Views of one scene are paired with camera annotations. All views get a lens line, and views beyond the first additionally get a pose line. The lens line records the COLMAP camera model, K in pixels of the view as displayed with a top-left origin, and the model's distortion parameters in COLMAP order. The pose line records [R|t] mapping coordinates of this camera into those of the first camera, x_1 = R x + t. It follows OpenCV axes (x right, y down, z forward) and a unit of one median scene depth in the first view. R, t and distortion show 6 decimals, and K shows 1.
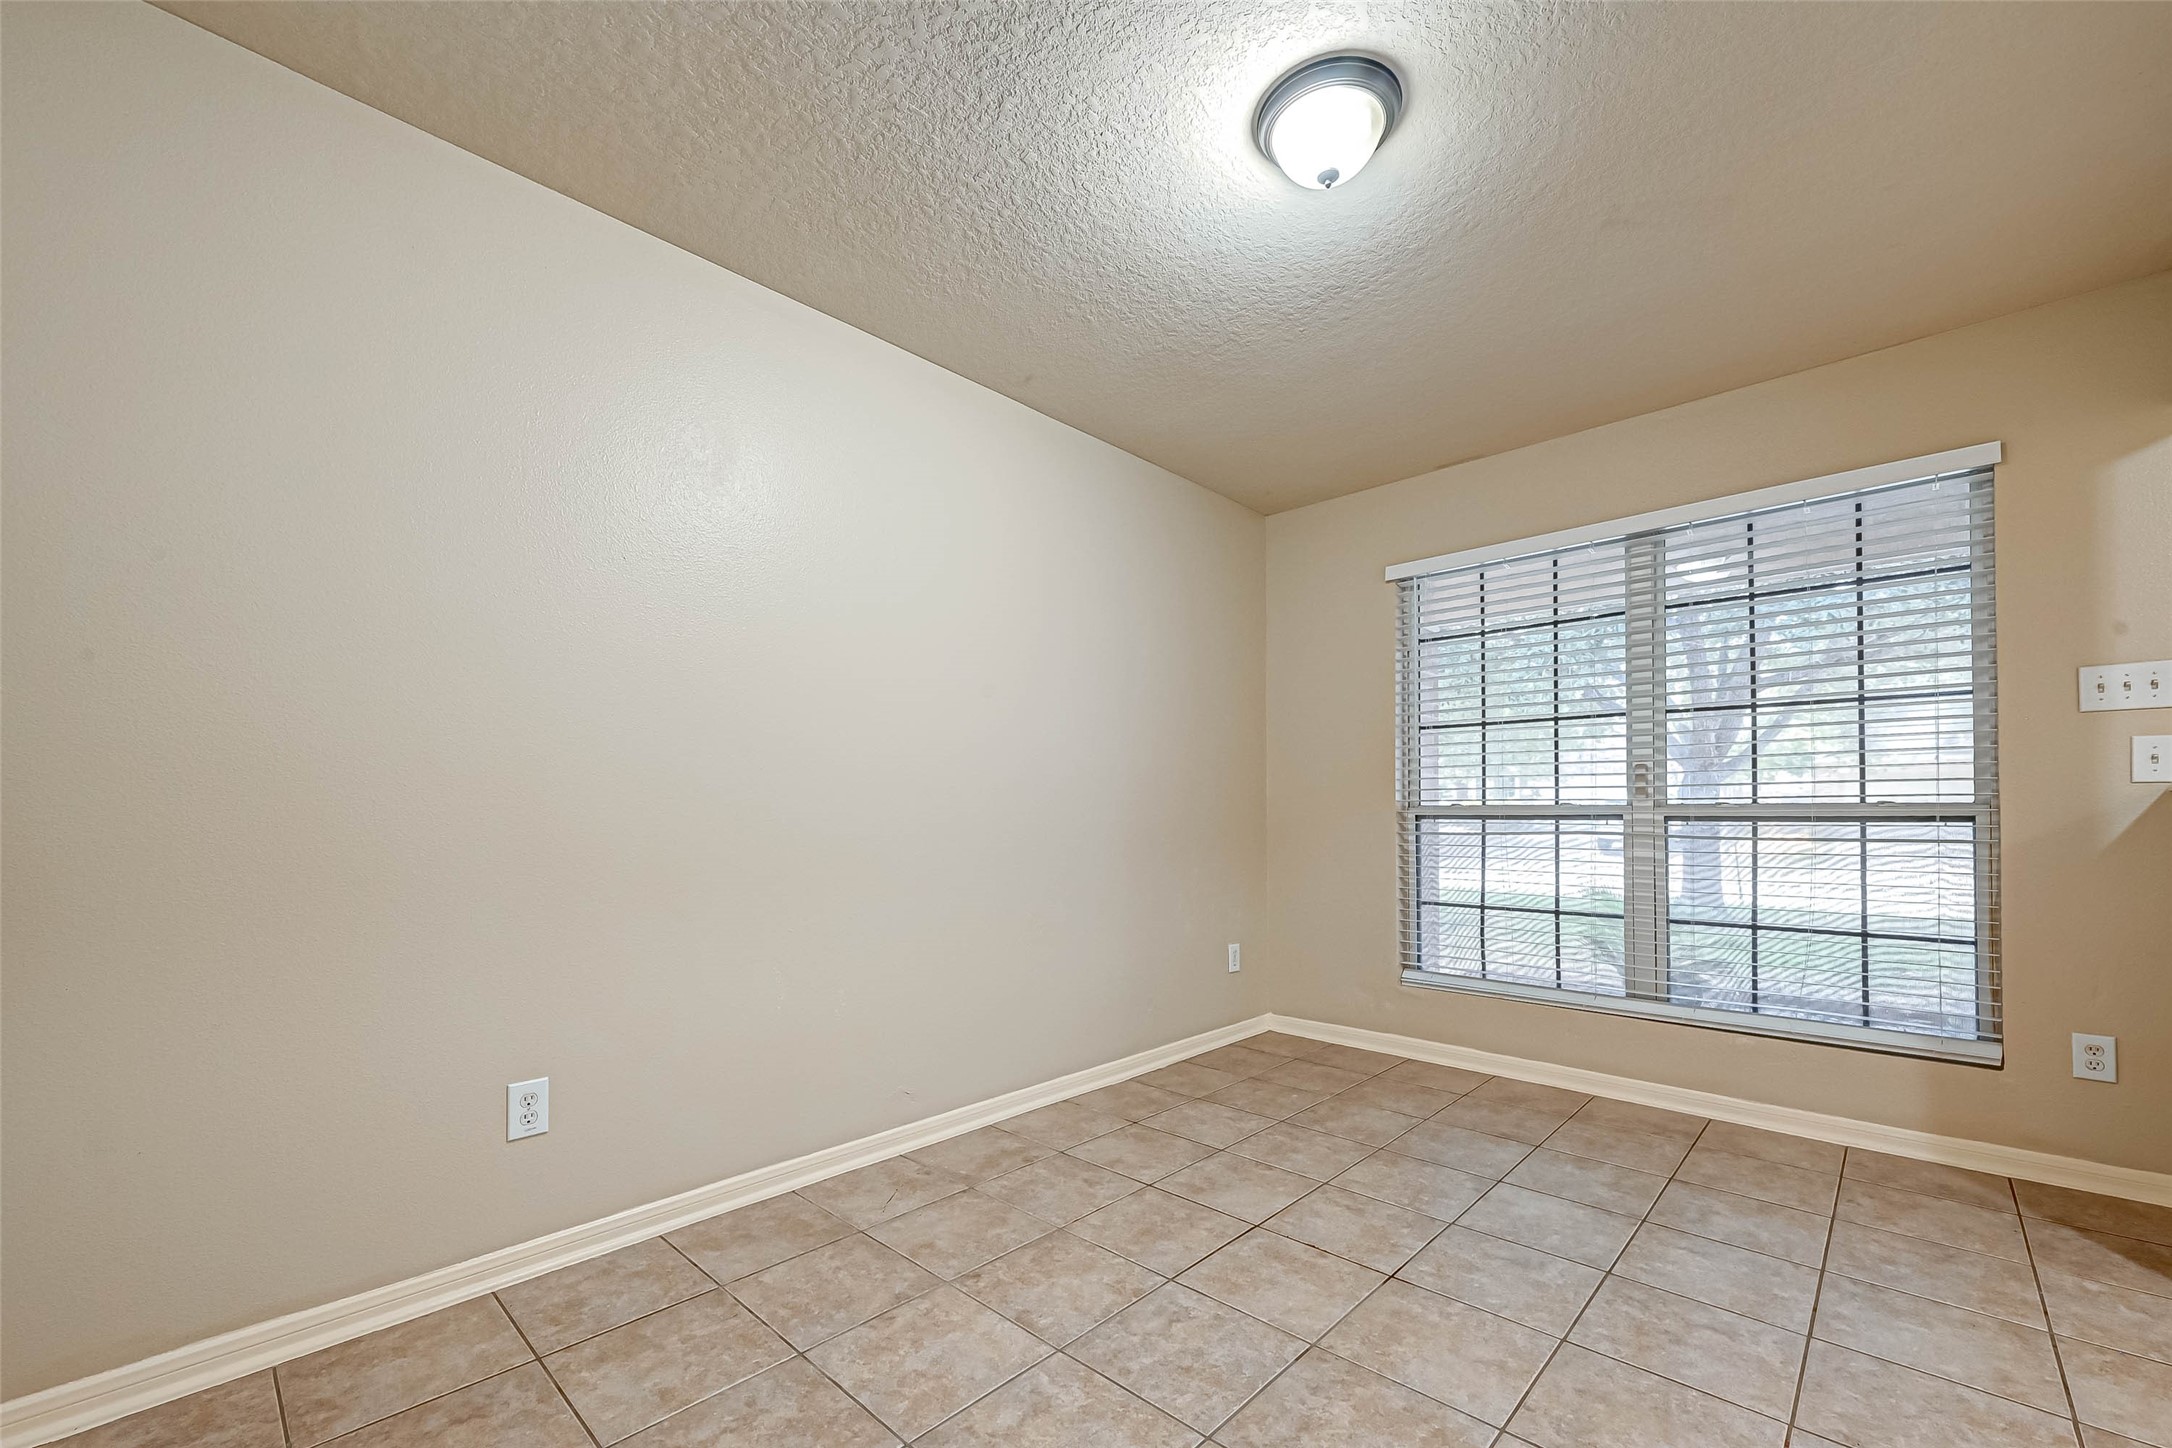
lens RADIAL K [[869.3, 0, 1084.4], [0, 869.3, 792.2], [0, 0, 1]] dist [-0.002081, 0.000010]
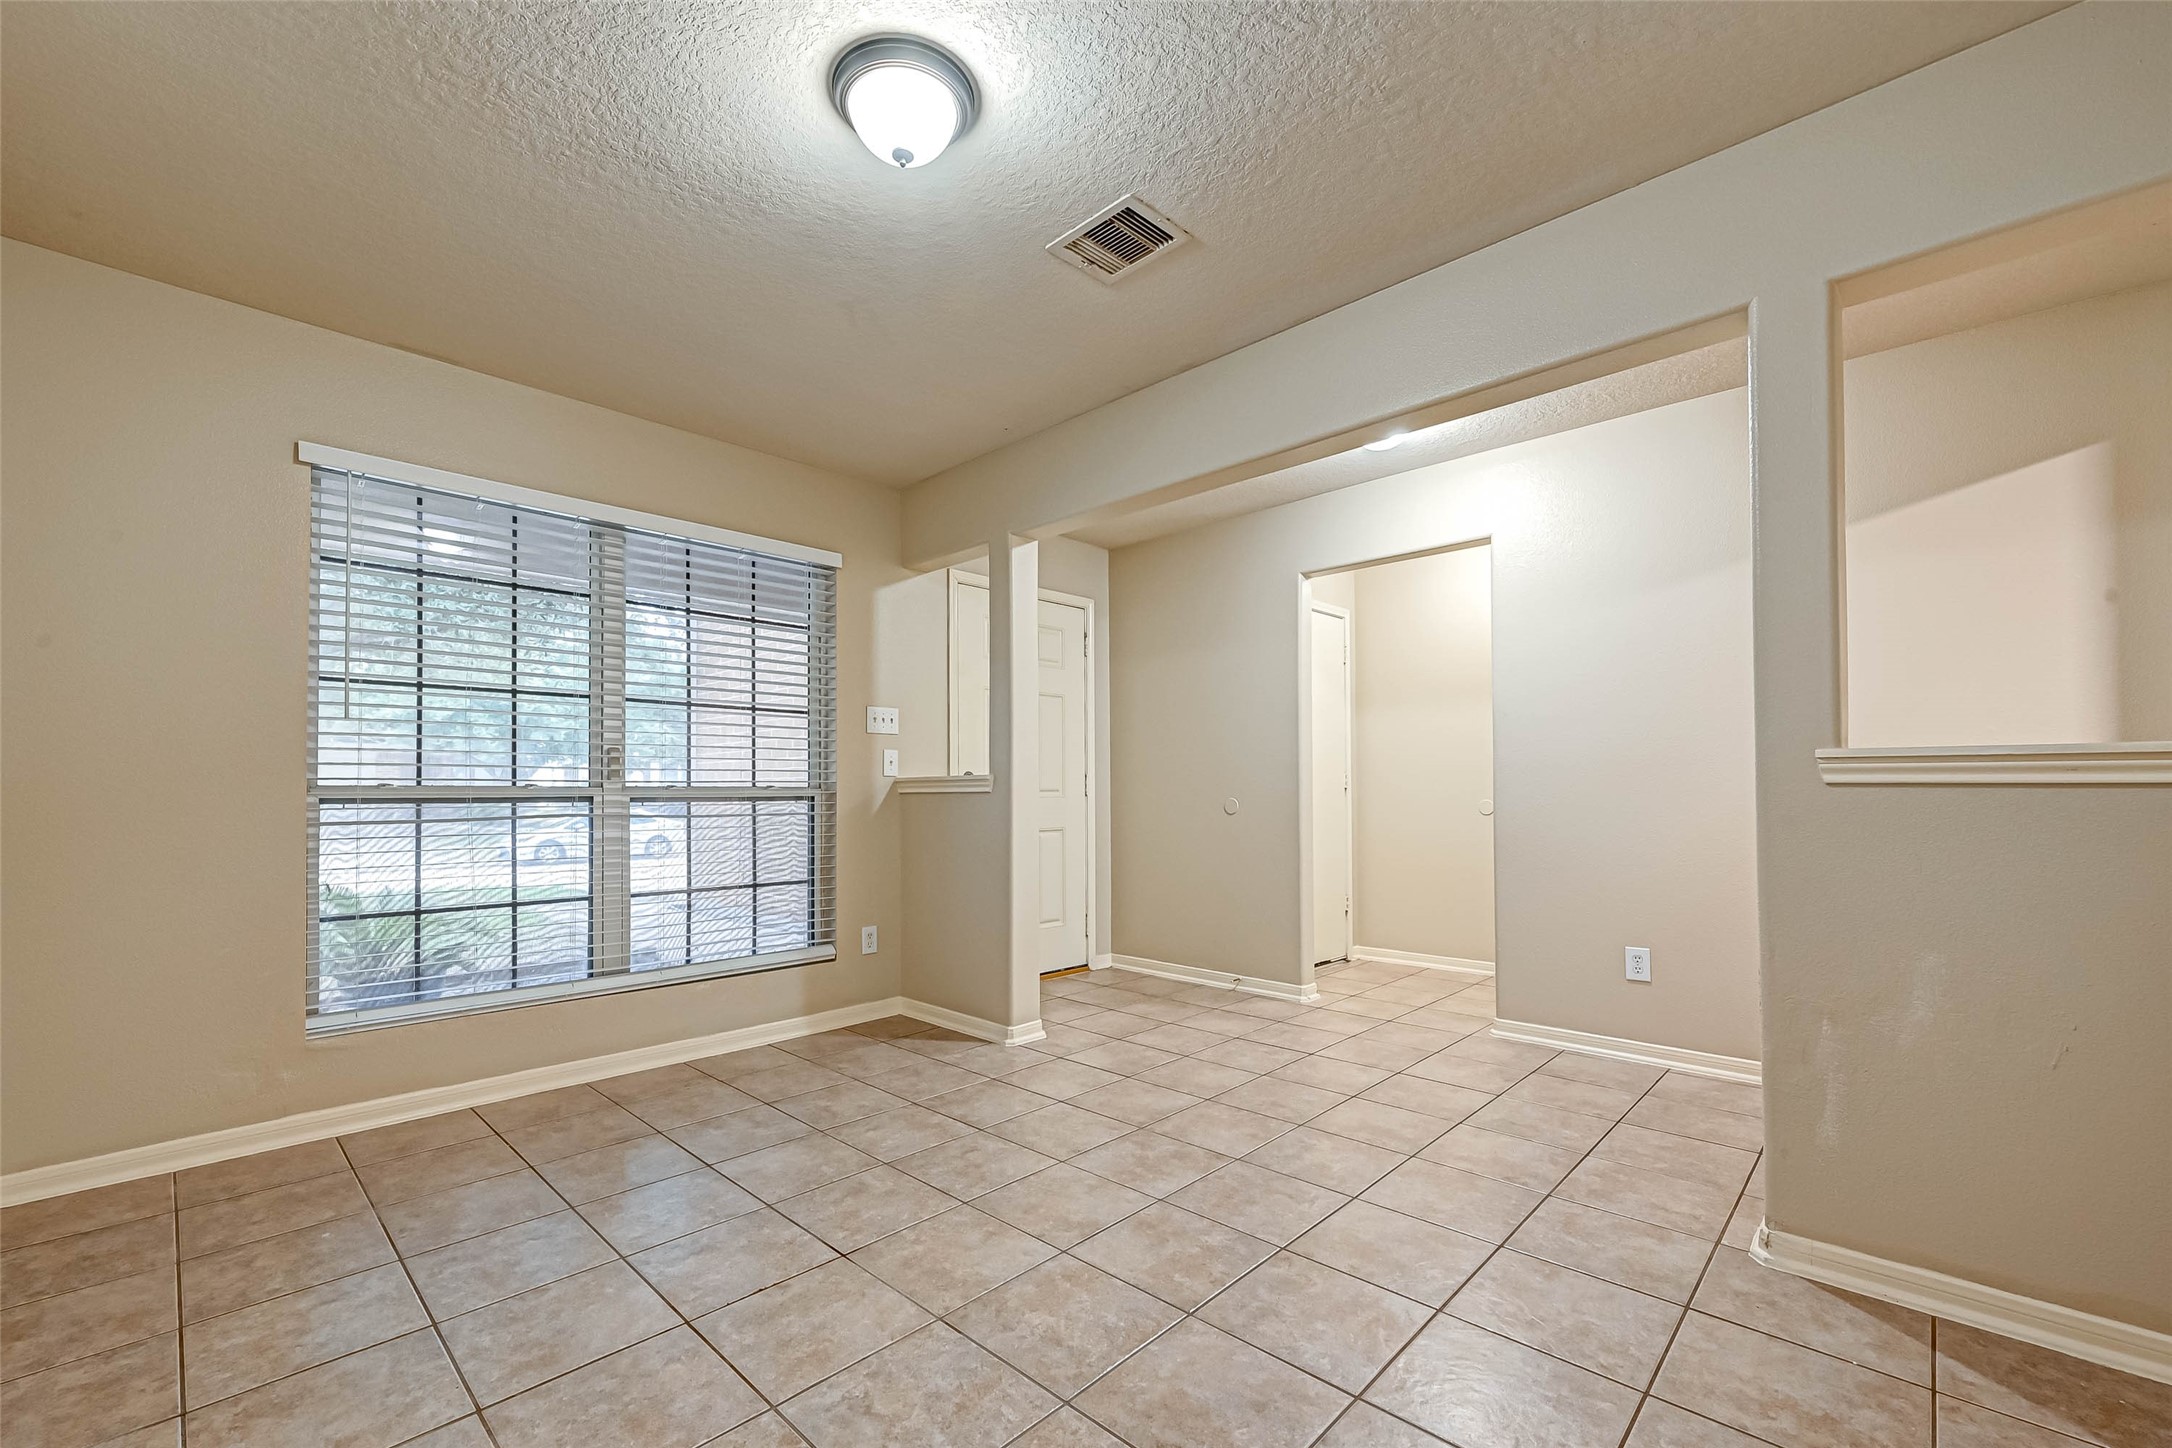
lens RADIAL K [[896.7, 0, 1058.9], [0, 896.7, 773.5], [0, 0, 1]] dist [0.000404, -0.000018]
pose [[0.018796, 0.021512, 0.999592, -0.500165], [-0.020392, 0.999569, -0.021128, 0.012384], [-0.999615, -0.019987, 0.019226, 0.537787]]
